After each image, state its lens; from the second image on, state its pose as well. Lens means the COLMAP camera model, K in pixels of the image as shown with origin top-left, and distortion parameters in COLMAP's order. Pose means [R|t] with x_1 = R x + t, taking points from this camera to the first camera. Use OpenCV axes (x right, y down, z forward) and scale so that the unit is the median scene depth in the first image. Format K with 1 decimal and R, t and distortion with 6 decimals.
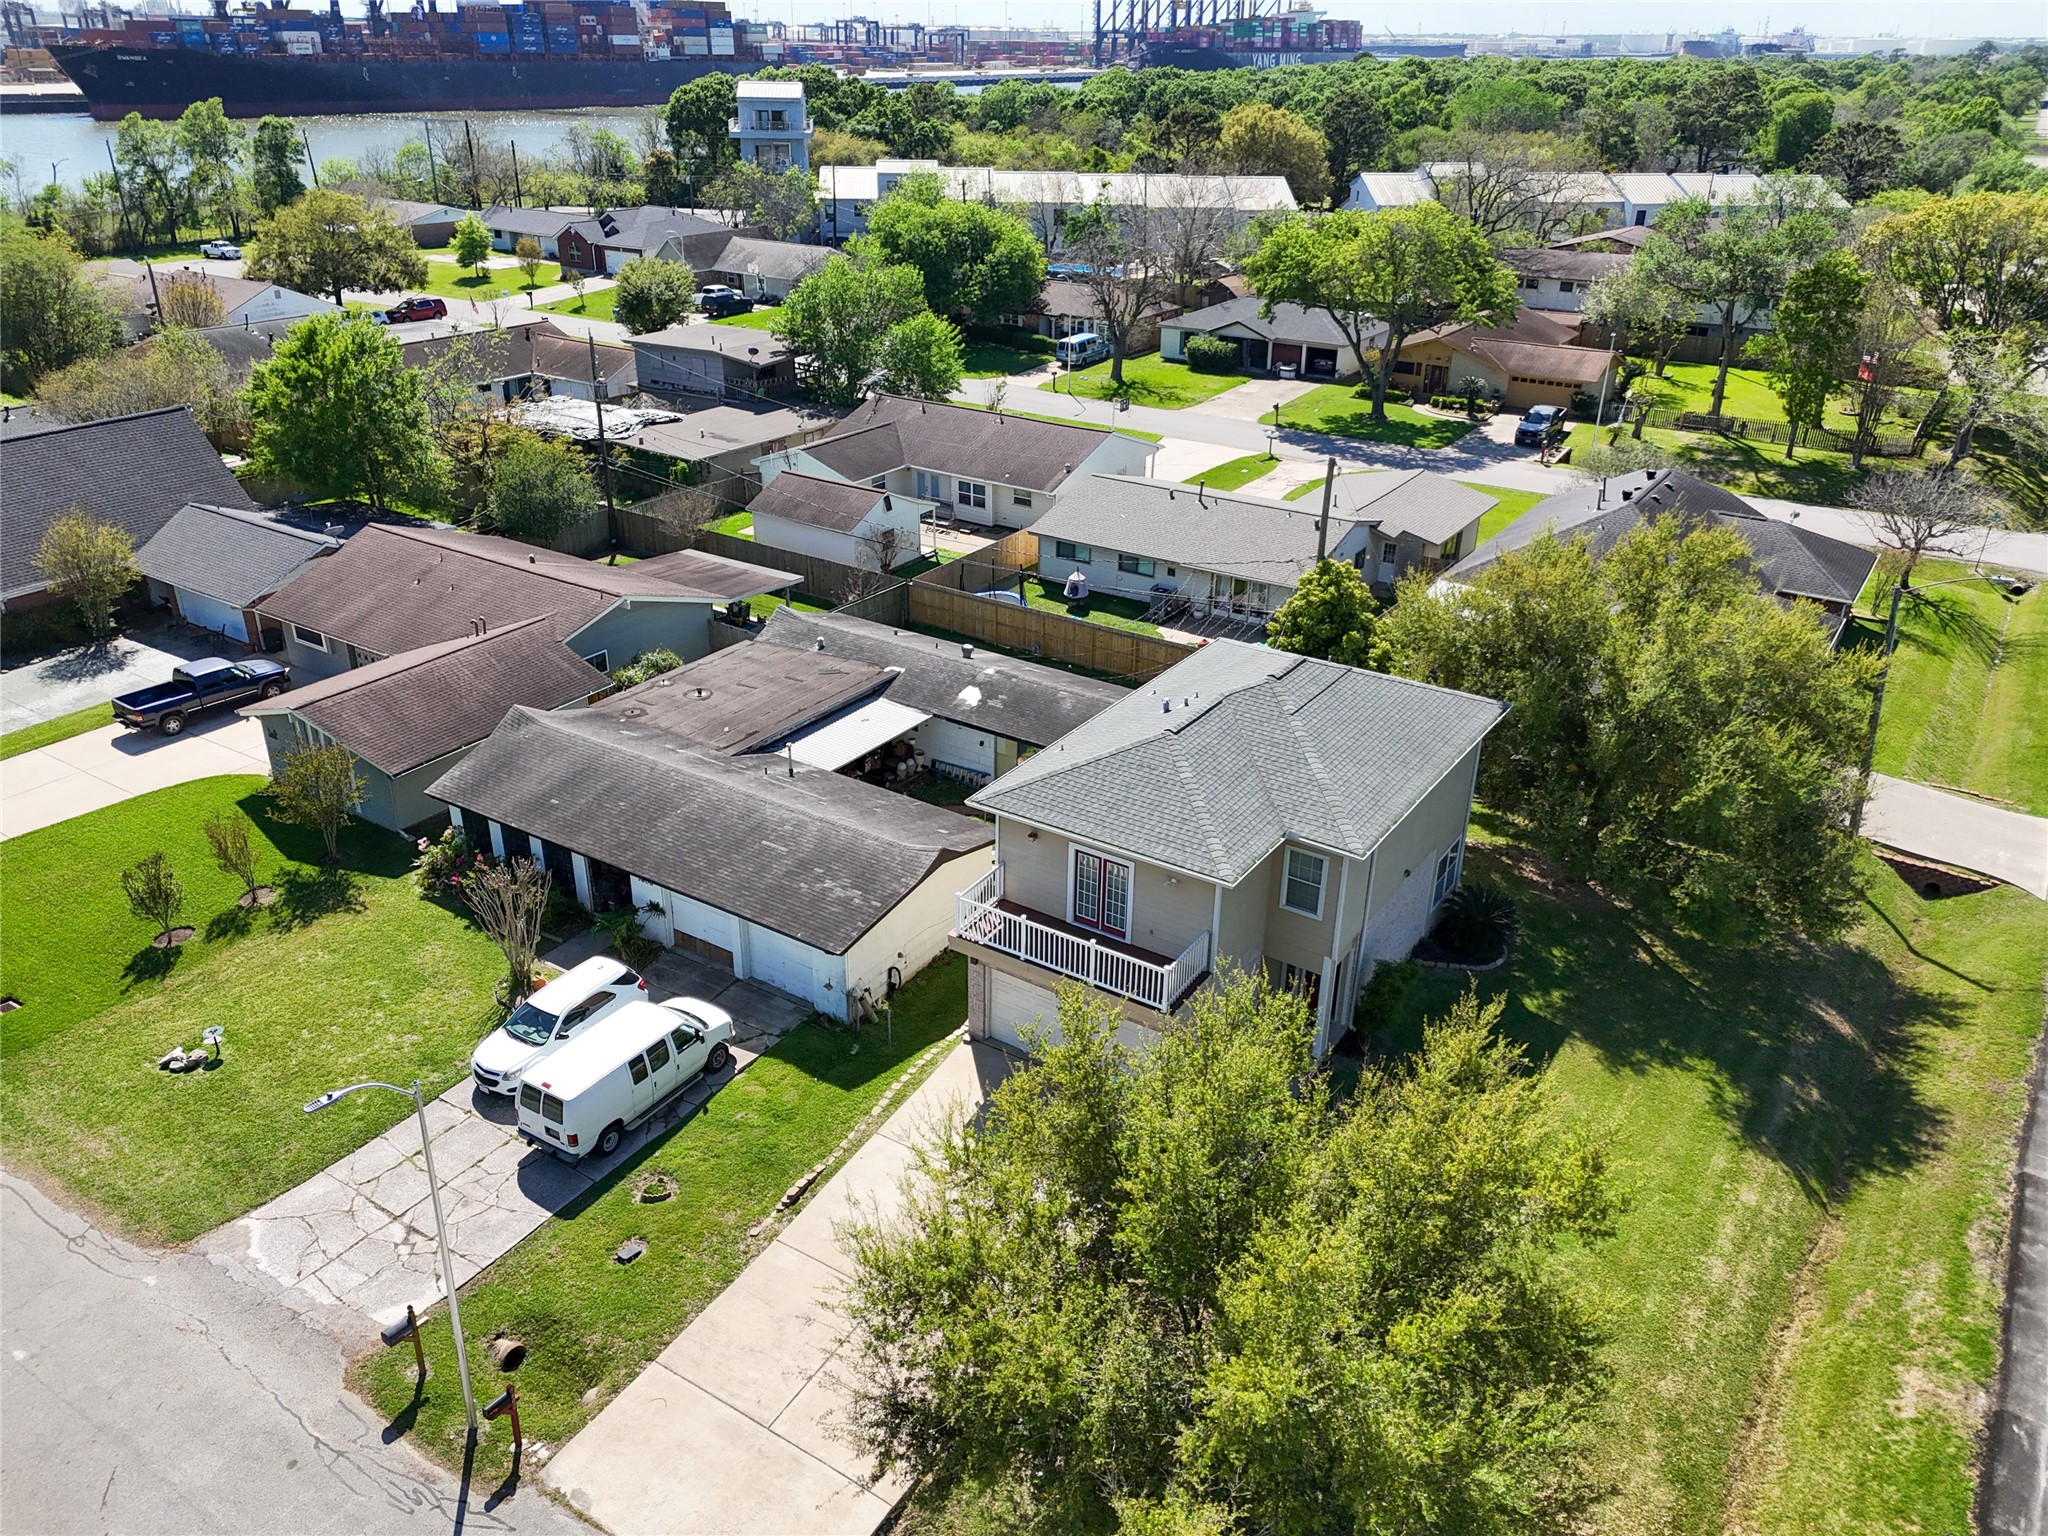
lens RADIAL K [[1513.9, 0, 1024.0], [0, 1513.9, 768.0], [0, 0, 1]] dist [0.105154, -0.132964]
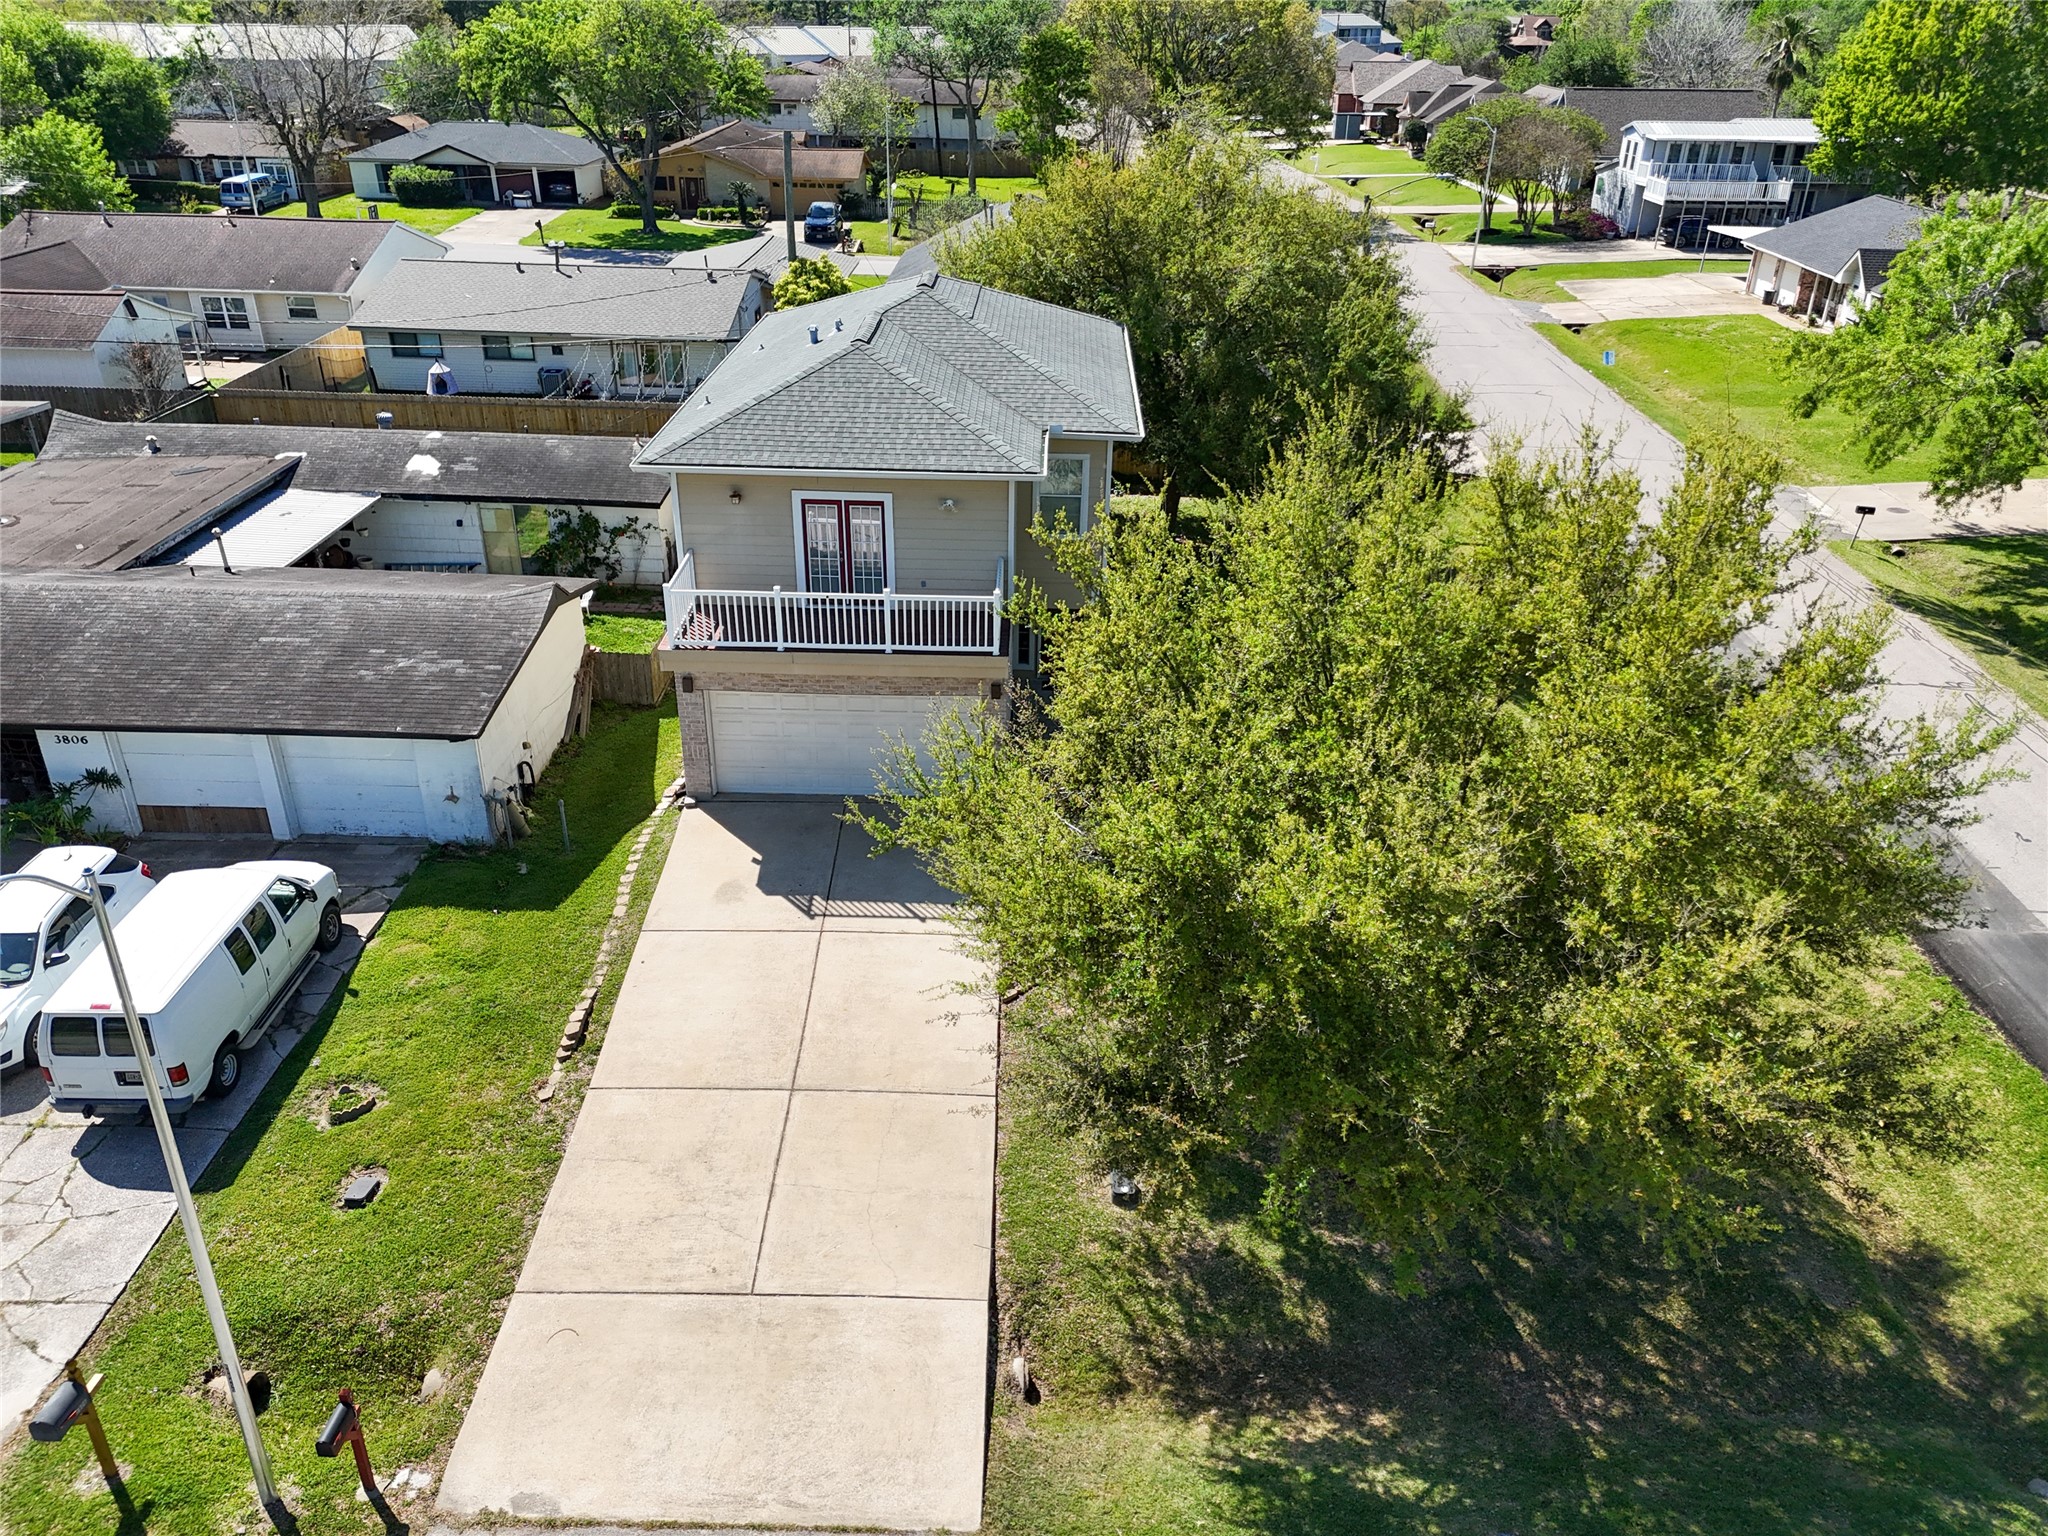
lens RADIAL K [[1525.7, 0, 1024.0], [0, 1525.7, 768.0], [0, 0, 1]] dist [0.071544, -0.060217]
pose [[0.844017, -0.240514, 0.479363, -0.242091], [0.227979, 0.969927, 0.085245, 0.129827], [-0.485450, 0.037336, 0.873467, 0.255486]]
